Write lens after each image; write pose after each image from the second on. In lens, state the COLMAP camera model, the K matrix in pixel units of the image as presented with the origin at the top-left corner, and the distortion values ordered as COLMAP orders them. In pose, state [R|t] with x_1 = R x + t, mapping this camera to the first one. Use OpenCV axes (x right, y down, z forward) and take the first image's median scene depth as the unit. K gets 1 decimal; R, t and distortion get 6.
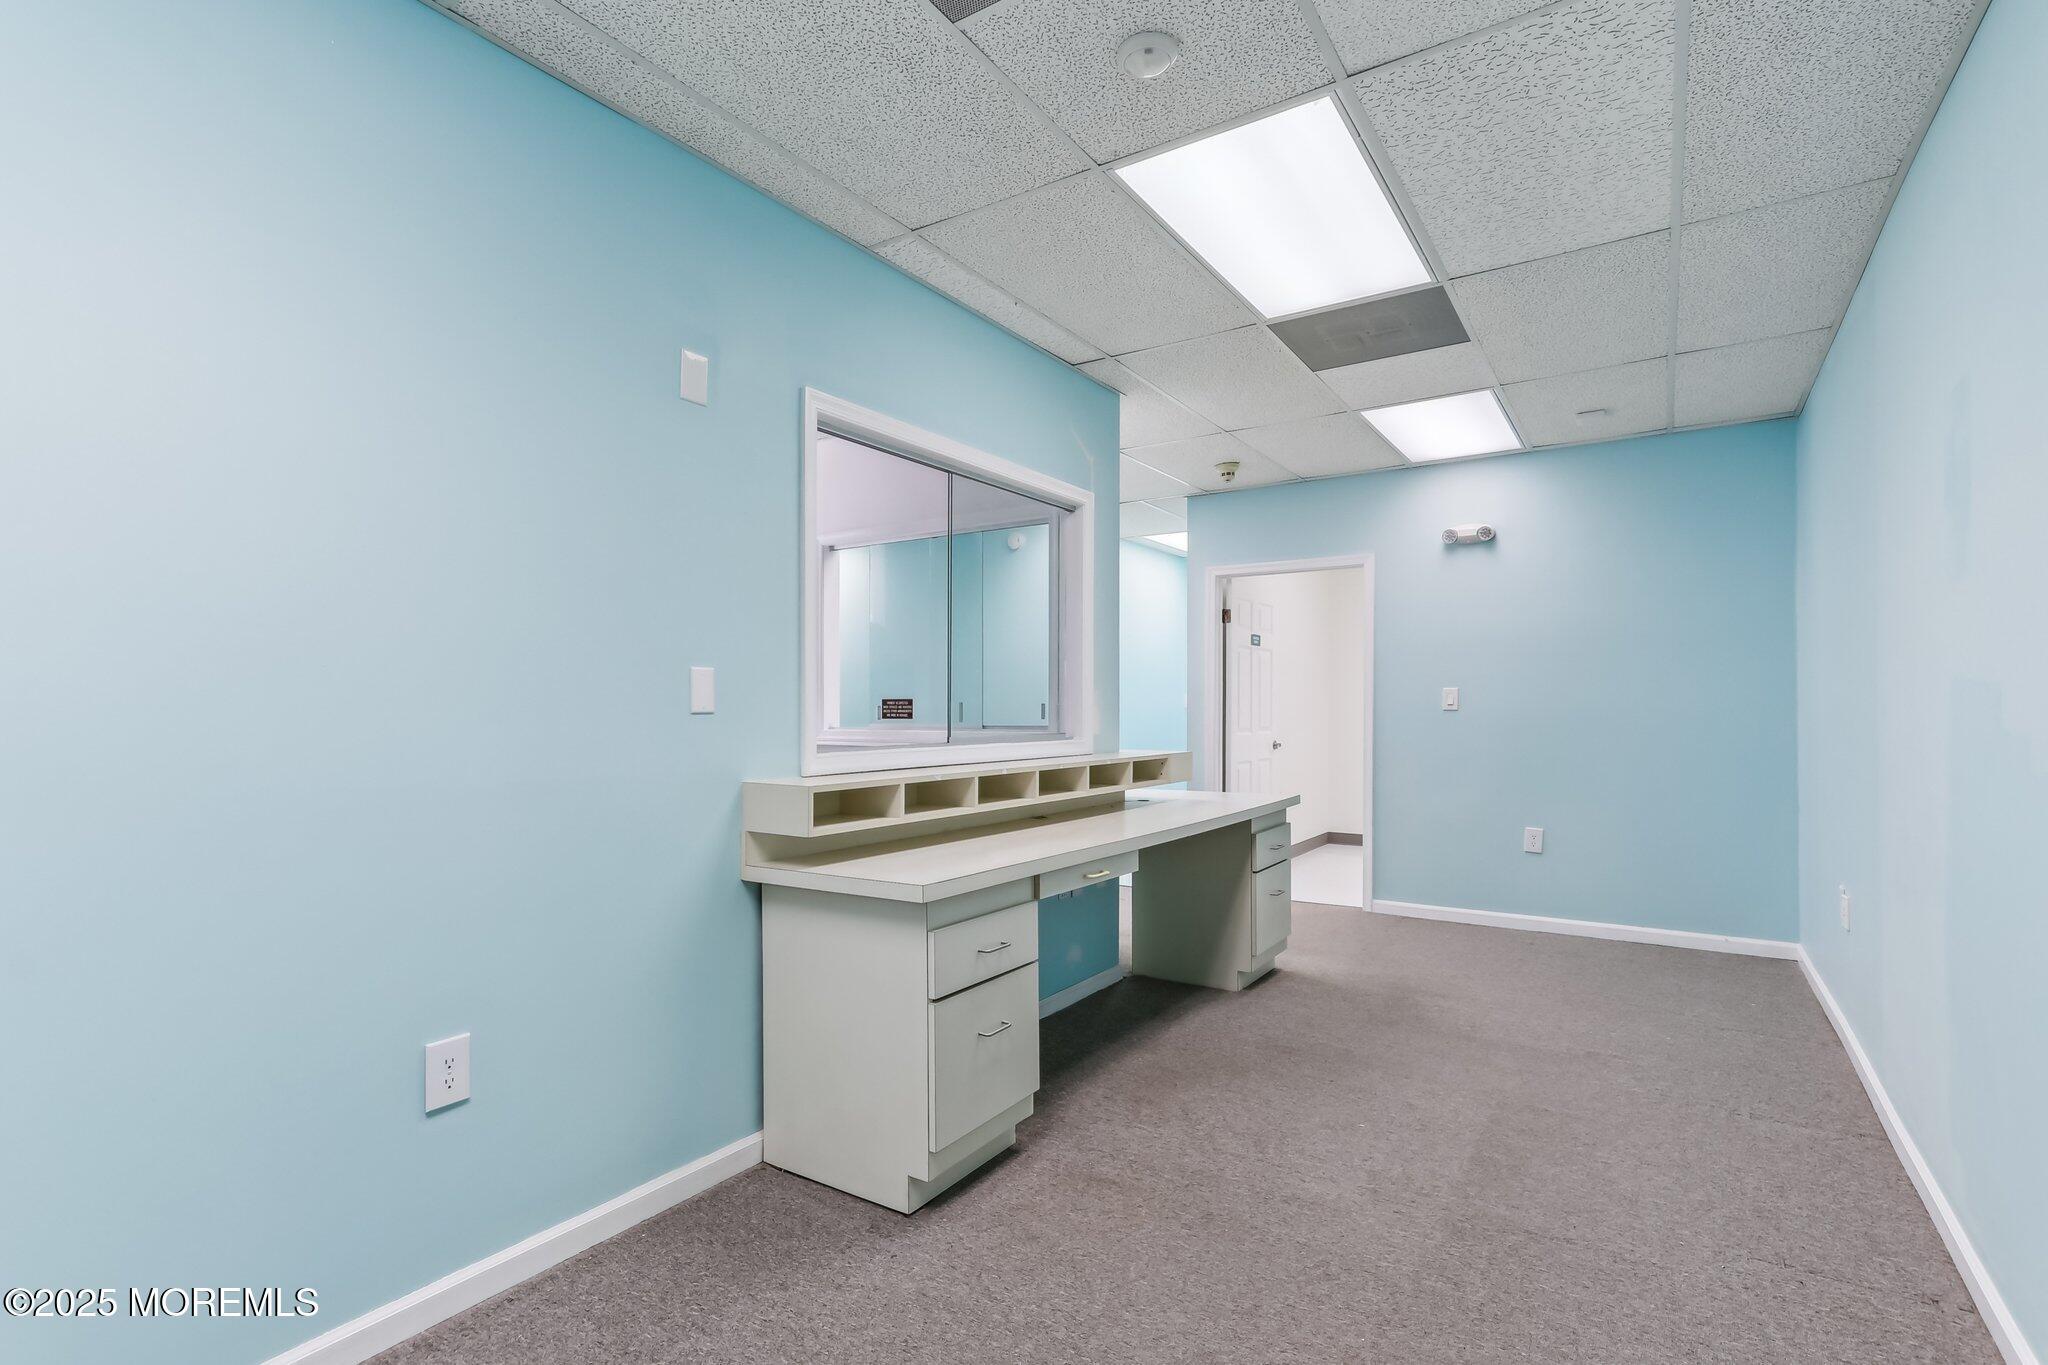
lens RADIAL K [[959.2, 0, 1015.0], [0, 959.2, 714.1], [0, 0, 1]] dist [-0.002034, 0.001779]
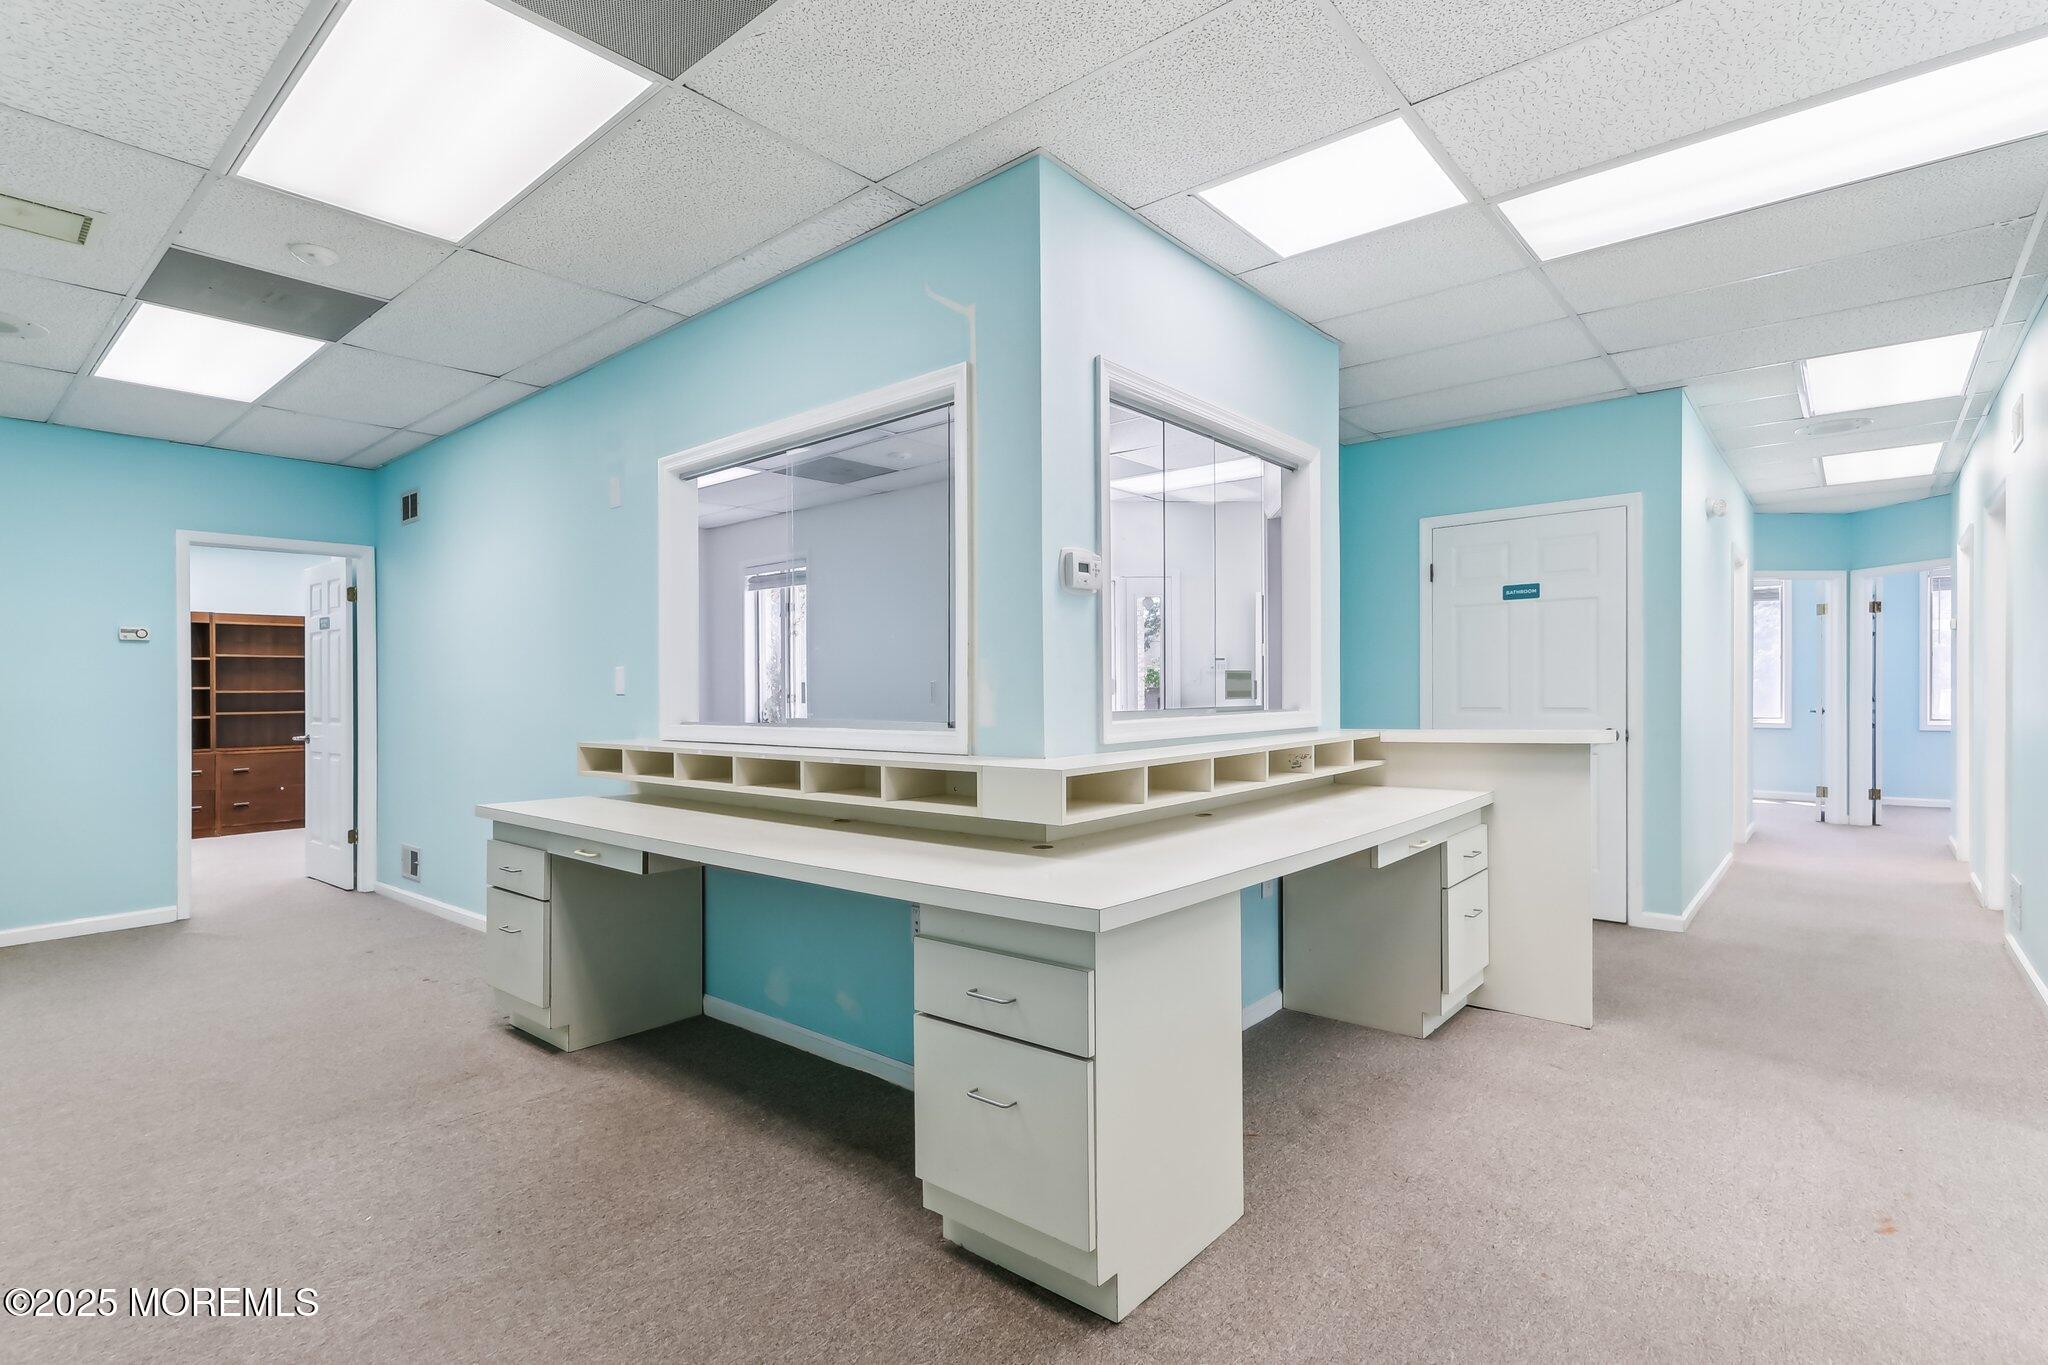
lens RADIAL K [[959.2, 0, 1011.1], [0, 959.2, 698.2], [0, 0, 1]] dist [-0.002034, 0.001779]
pose [[-0.108248, 0.014922, -0.994012, 0.695762], [0.012323, 0.999831, 0.013667, -0.005913], [0.994048, -0.010770, -0.108414, 1.035528]]
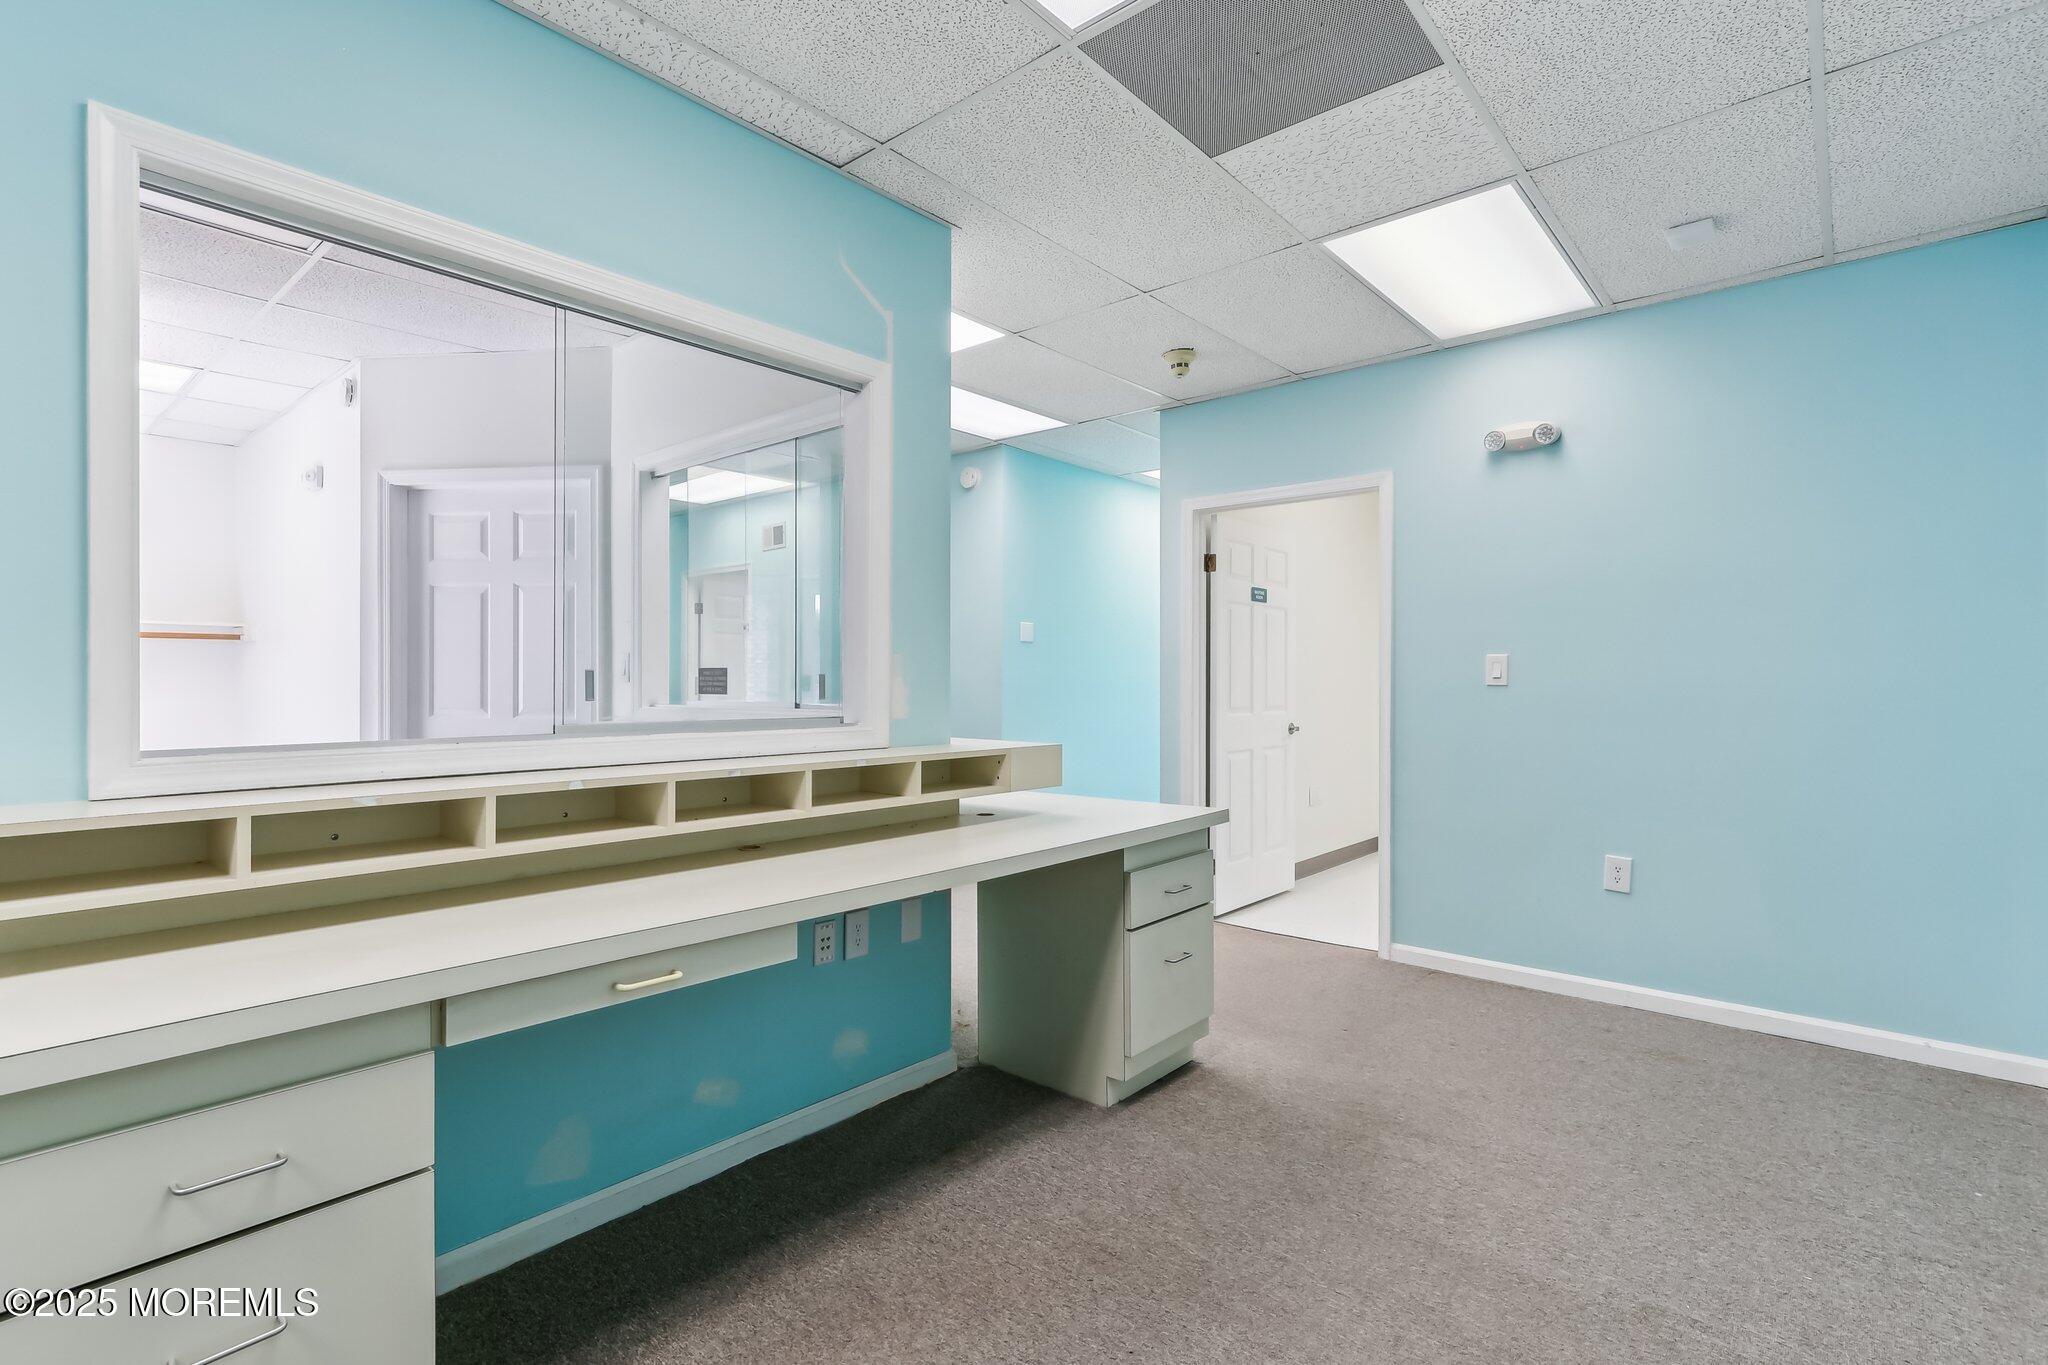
lens RADIAL K [[959.2, 0, 1010.6], [0, 959.2, 679.6], [0, 0, 1]] dist [-0.002034, 0.001779]
pose [[0.992013, 0.005554, -0.126013, 0.235892], [-0.006330, 0.999963, -0.005762, -0.002743], [0.125977, 0.006514, 0.992012, 0.314073]]
